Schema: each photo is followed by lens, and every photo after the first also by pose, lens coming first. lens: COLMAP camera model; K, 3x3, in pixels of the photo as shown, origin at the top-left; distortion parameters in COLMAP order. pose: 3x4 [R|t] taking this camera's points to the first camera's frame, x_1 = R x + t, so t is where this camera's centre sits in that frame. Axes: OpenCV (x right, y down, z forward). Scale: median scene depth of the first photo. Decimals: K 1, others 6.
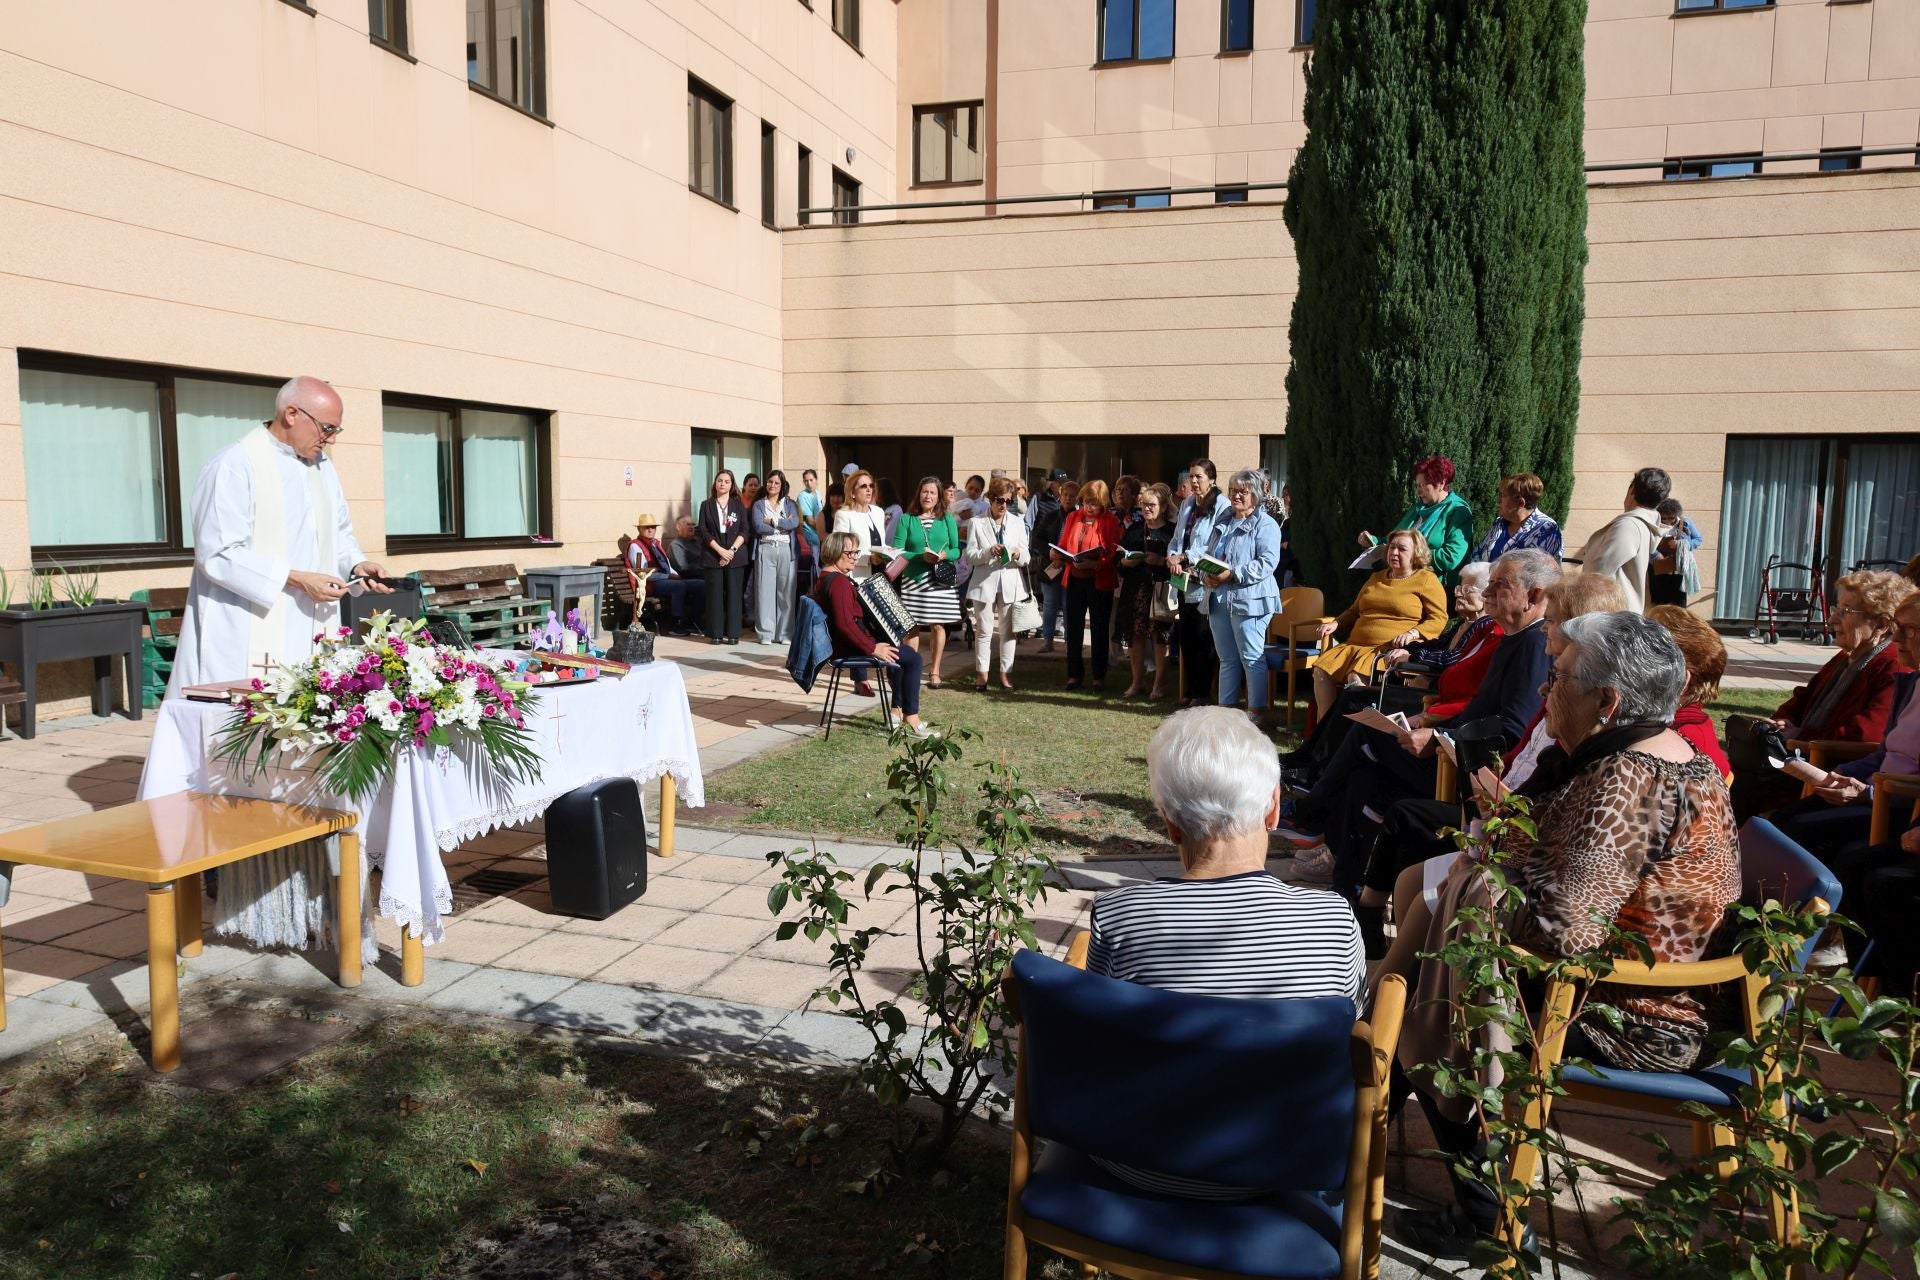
lens RADIAL K [[1308.8, 0, 965.2], [0, 1308.8, 635.4], [0, 0, 1]] dist [-0.006573, -0.000849]
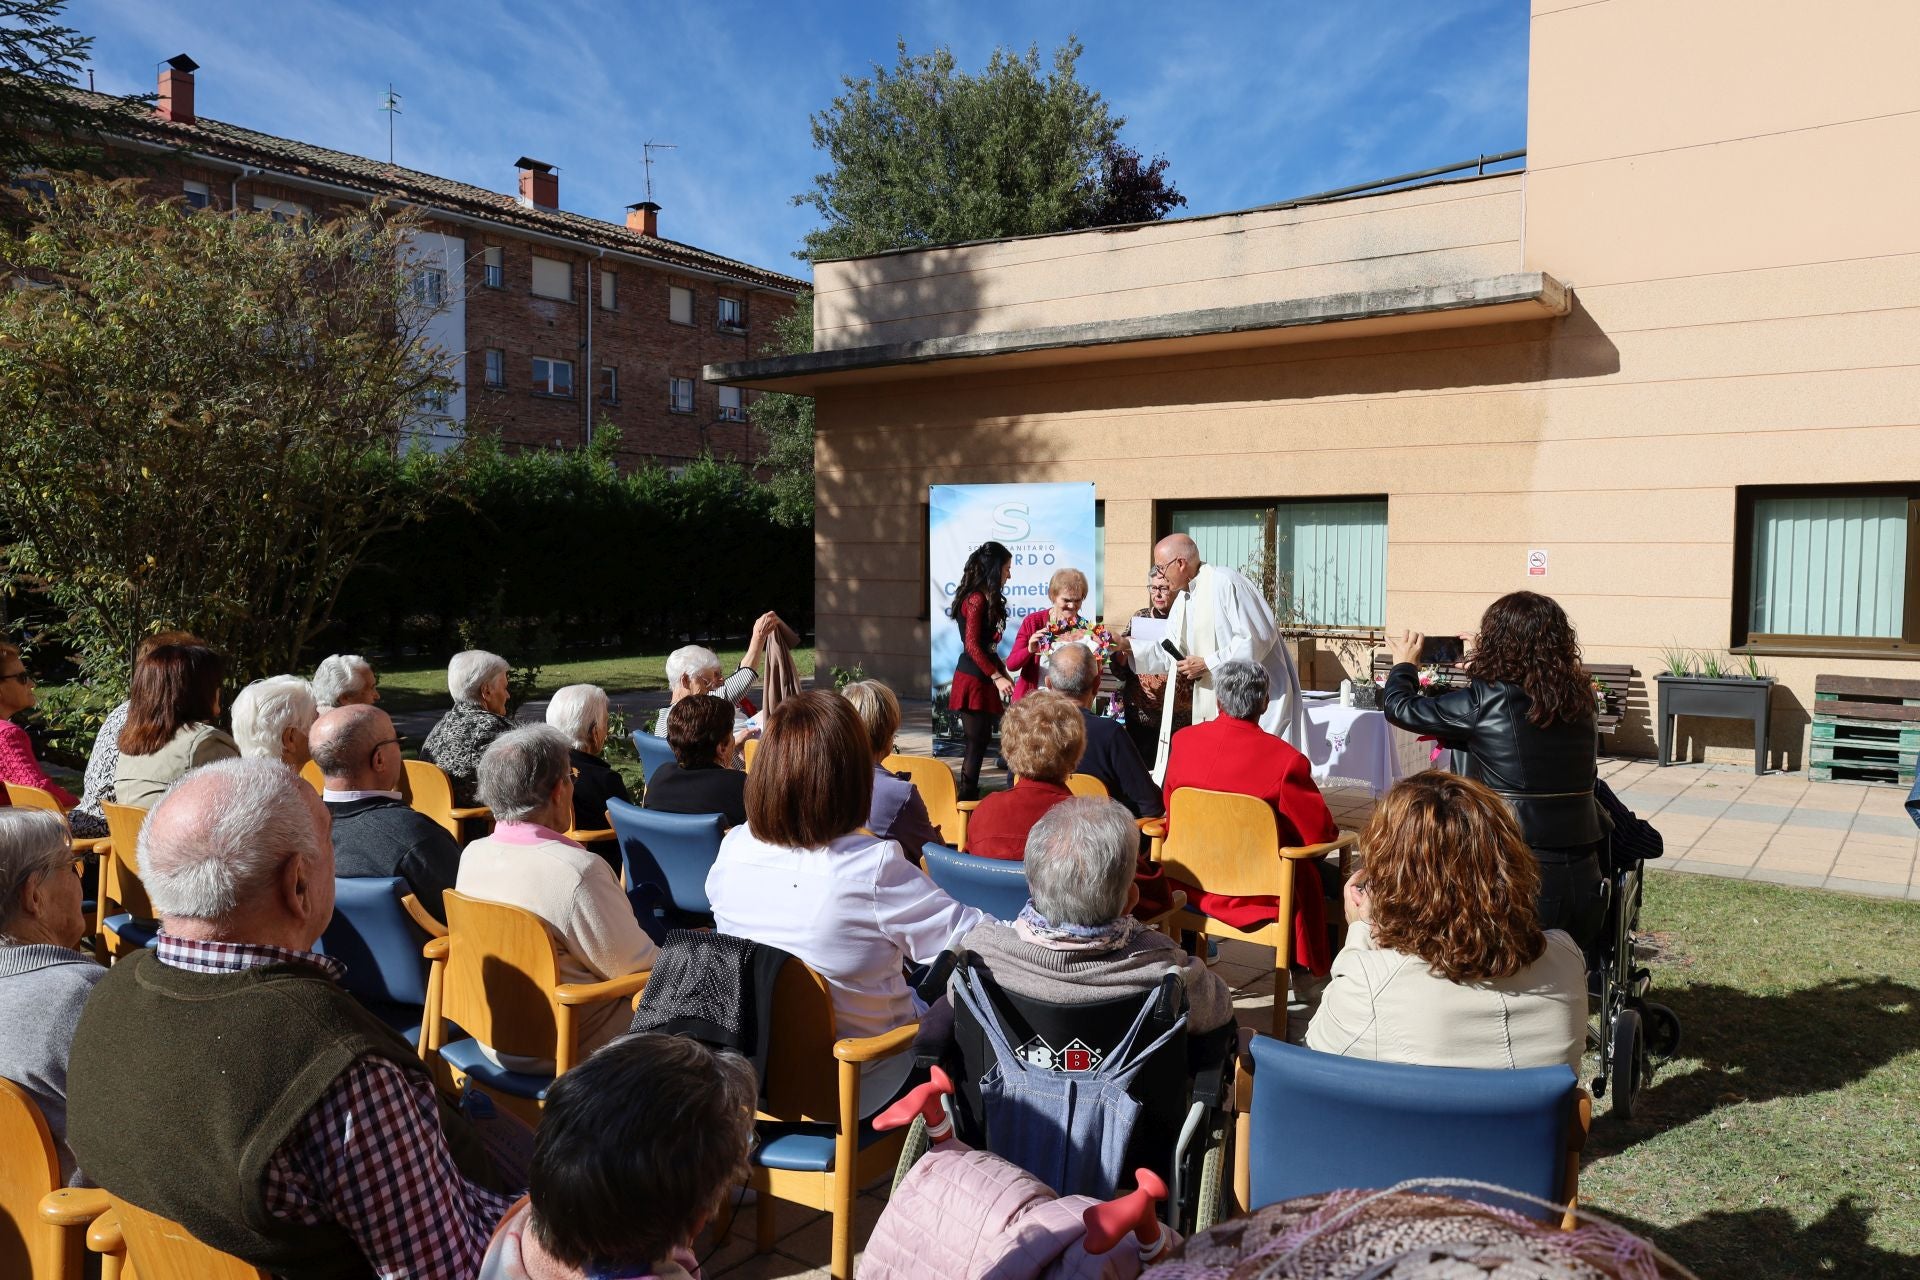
lens RADIAL K [[1379.3, 0, 964.5], [0, 1379.3, 645.5], [0, 0, 1]] dist [-0.002639, -0.005904]
pose [[-0.342506, 0.043625, -0.938502, 0.797435], [-0.109065, 0.990322, 0.085837, -0.081702], [0.933164, 0.131757, -0.334433, 0.666902]]
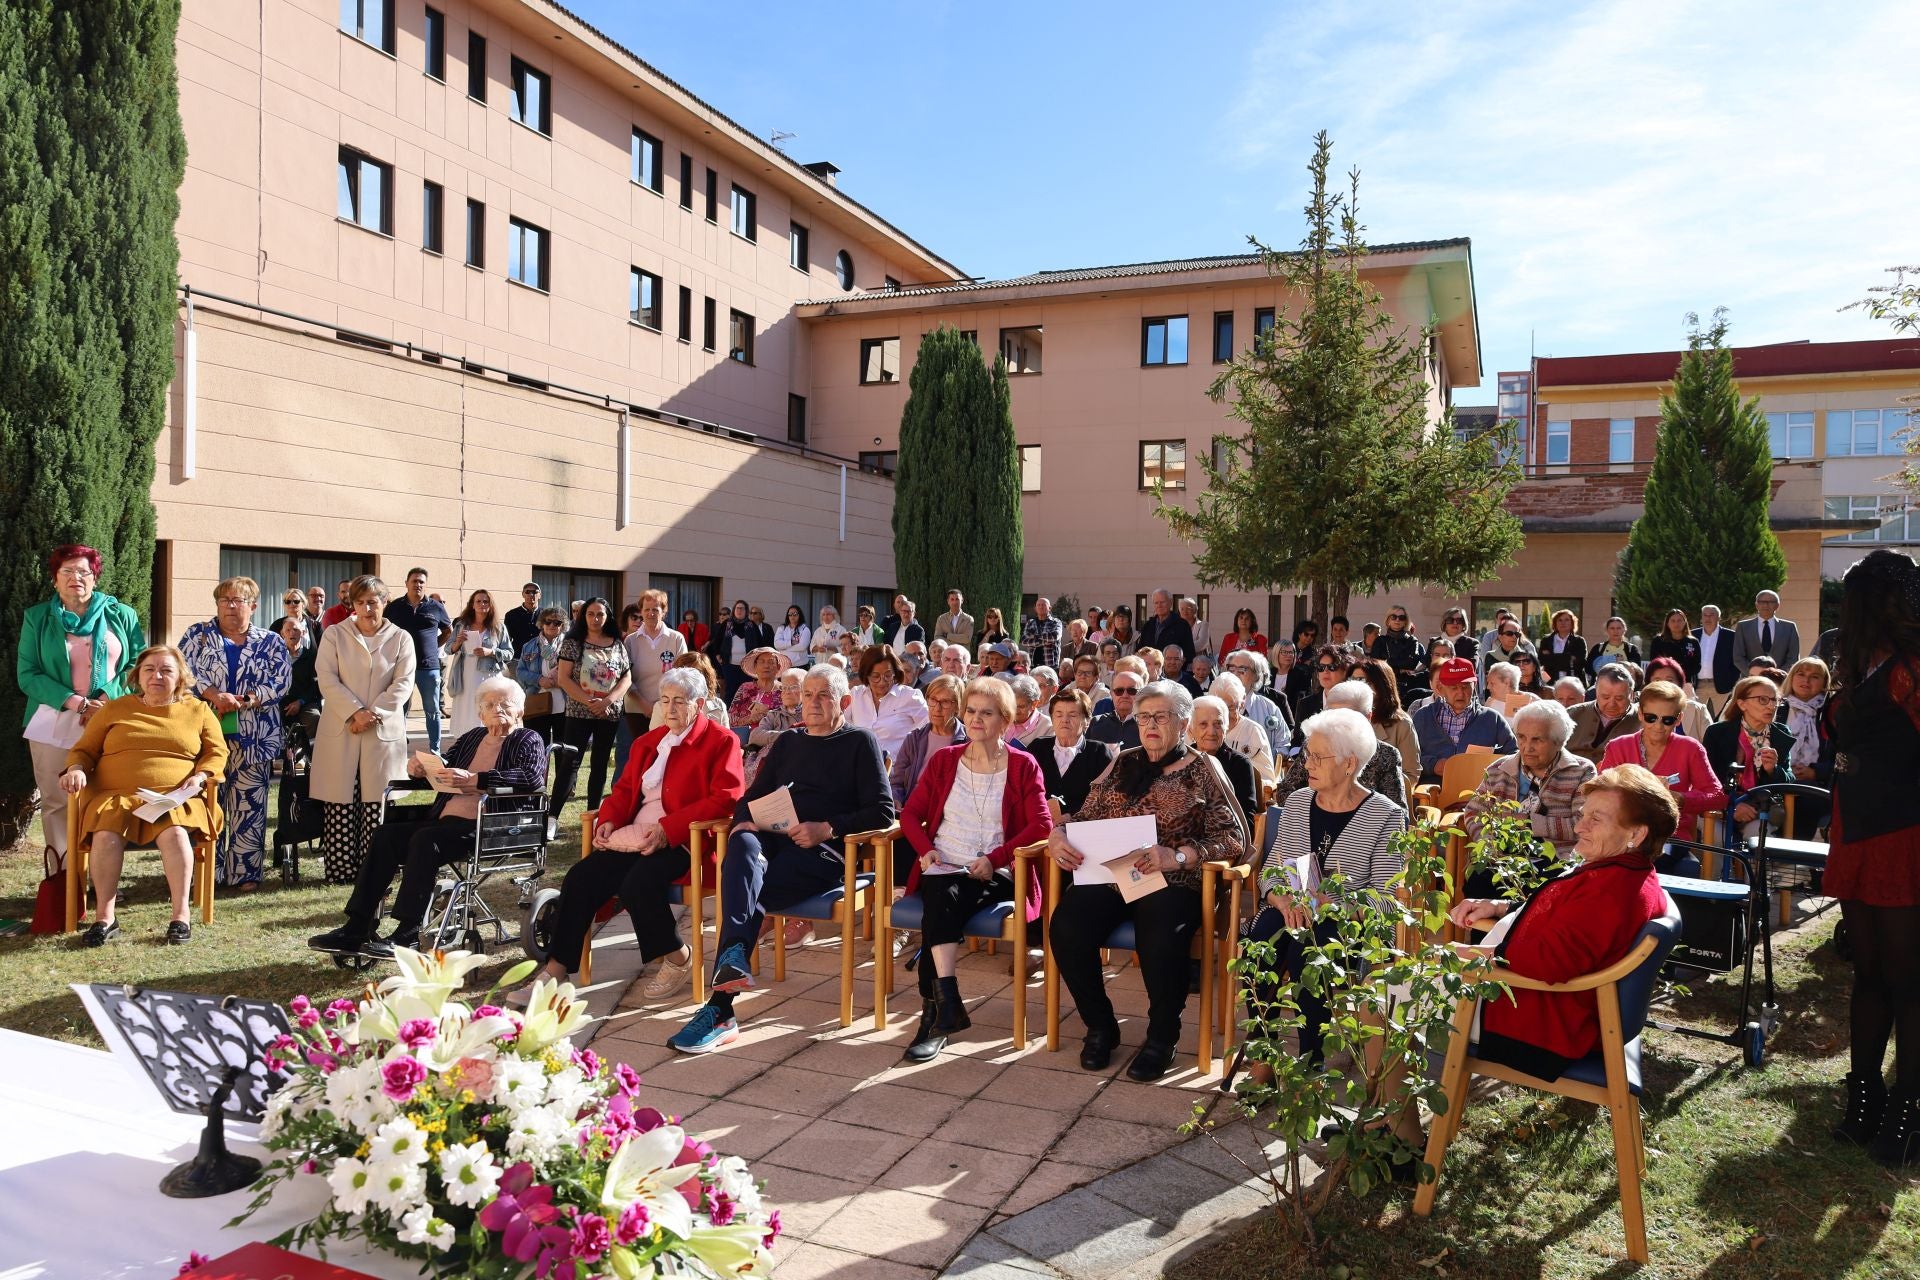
lens RADIAL K [[1308.8, 0, 965.2], [0, 1308.8, 635.4], [0, 0, 1]] dist [-0.006573, -0.000849]
pose [[0.108577, -0.015681, 0.993964, -0.374495], [0.087810, 0.996118, 0.006123, -0.042937], [-0.990202, 0.086615, 0.109533, 0.374900]]
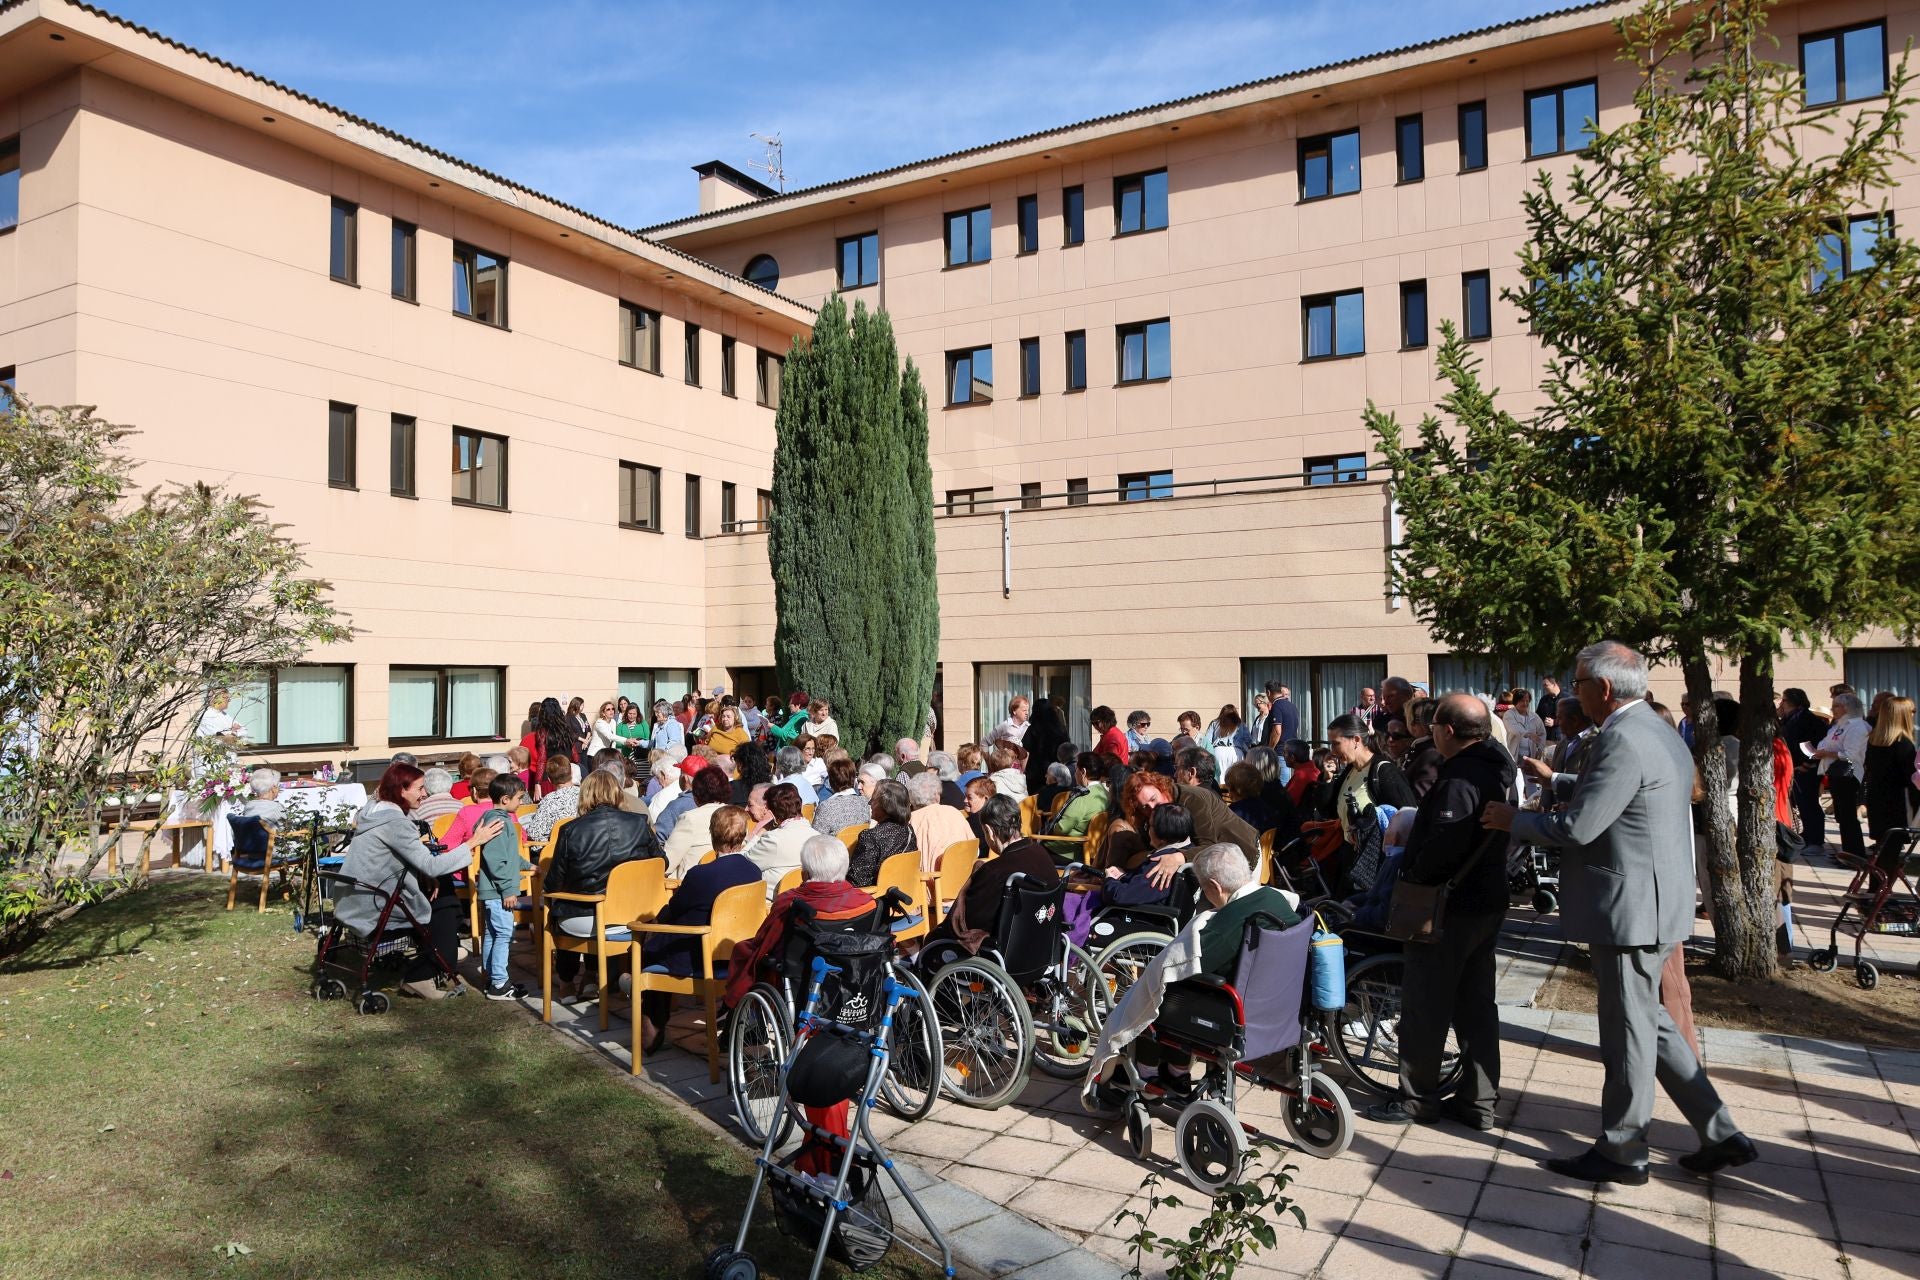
lens RADIAL K [[1308.8, 0, 965.2], [0, 1308.8, 635.4], [0, 0, 1]] dist [-0.006573, -0.000849]
pose [[0.977666, -0.023489, -0.208846, 1.001407], [-0.007557, 0.989163, -0.146625, 0.069966], [0.210027, 0.144929, 0.966894, -0.893901]]
